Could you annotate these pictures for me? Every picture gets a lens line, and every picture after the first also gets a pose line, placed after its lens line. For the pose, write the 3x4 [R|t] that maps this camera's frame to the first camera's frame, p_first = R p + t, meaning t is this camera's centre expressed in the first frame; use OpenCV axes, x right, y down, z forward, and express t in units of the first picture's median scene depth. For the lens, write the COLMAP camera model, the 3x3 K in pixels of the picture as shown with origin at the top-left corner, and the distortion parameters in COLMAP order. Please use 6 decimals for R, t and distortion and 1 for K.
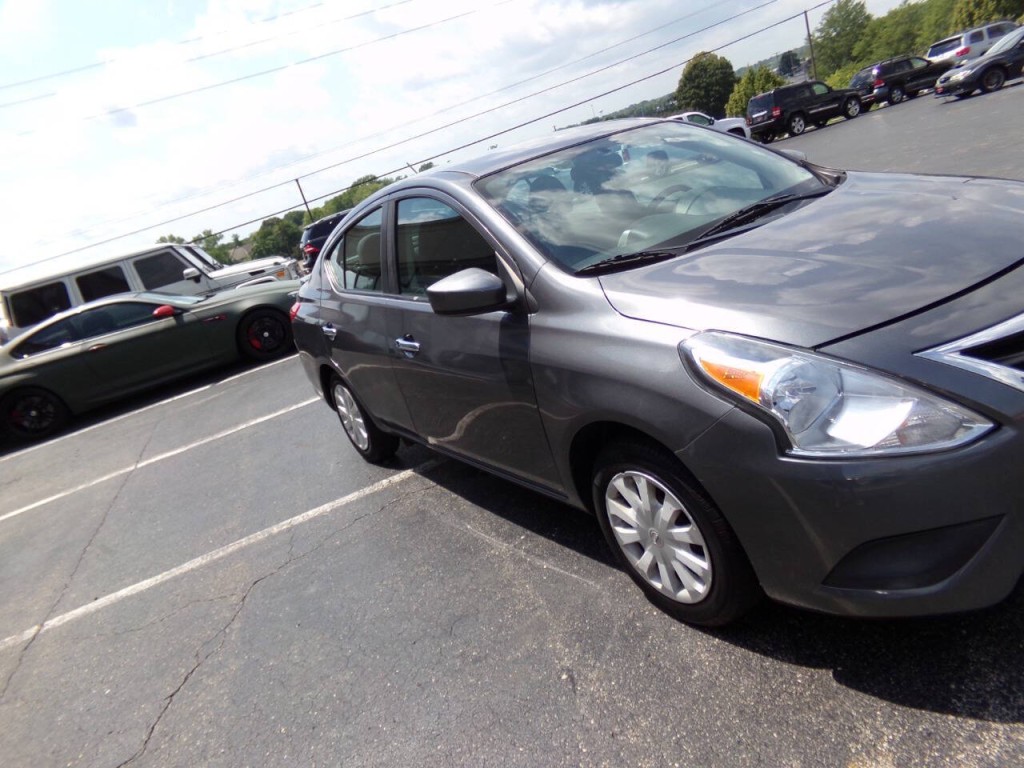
lens RADIAL K [[700.3, 0, 520.7], [0, 700.3, 393.7], [0, 0, 1]] dist [-0.039747, 0.059623]
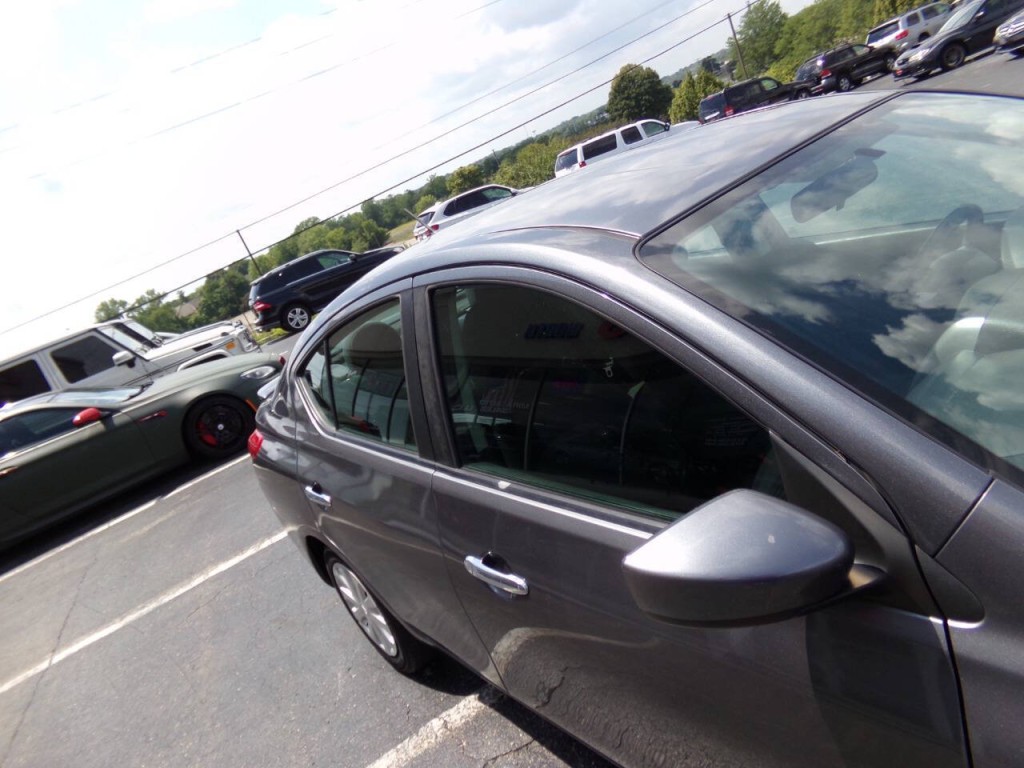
lens RADIAL K [[696.3, 0, 522.9], [0, 696.3, 397.9], [0, 0, 1]] dist [-0.030454, 0.052098]
pose [[0.991706, -0.116651, 0.053958, -0.041240], [0.117921, 0.992802, -0.020964, -0.048426], [-0.051124, 0.027153, 0.998323, 0.132172]]
